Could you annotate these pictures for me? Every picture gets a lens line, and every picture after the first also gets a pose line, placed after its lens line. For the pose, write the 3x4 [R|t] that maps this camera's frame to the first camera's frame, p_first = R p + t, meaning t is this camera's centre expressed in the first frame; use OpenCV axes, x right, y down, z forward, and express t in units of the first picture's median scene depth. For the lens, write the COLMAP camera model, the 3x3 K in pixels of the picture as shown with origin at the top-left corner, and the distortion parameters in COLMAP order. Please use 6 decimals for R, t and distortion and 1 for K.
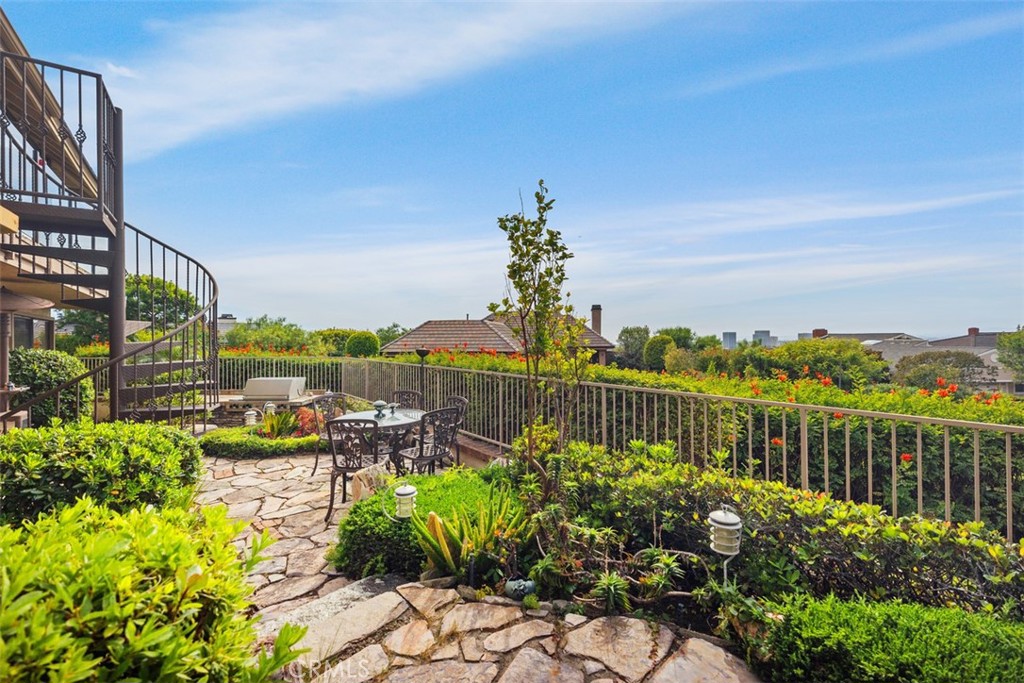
lens RADIAL K [[470.1, 0, 505.9], [0, 470.1, 339.6], [0, 0, 1]] dist [-0.002288, 0.000792]
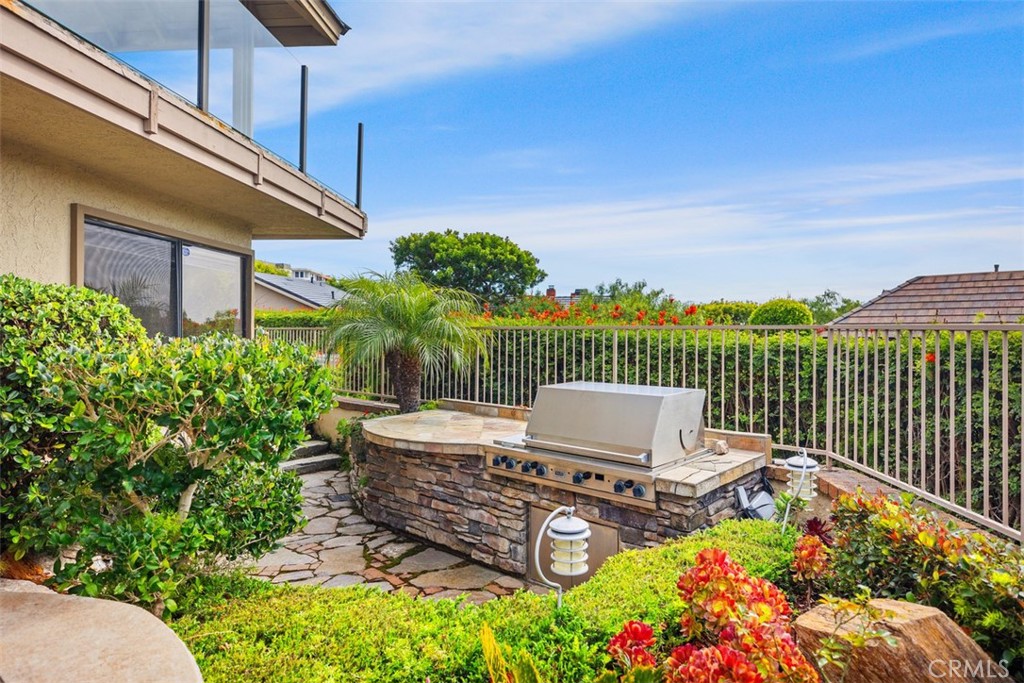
lens RADIAL K [[633.6, 0, 508.7], [0, 633.6, 335.9], [0, 0, 1]] dist [-0.009713, -0.000840]
pose [[0.790873, 0.017182, -0.611739, -0.262042], [-0.008162, 0.999813, 0.017530, 0.036607], [0.611926, -0.008871, 0.790865, 0.568305]]
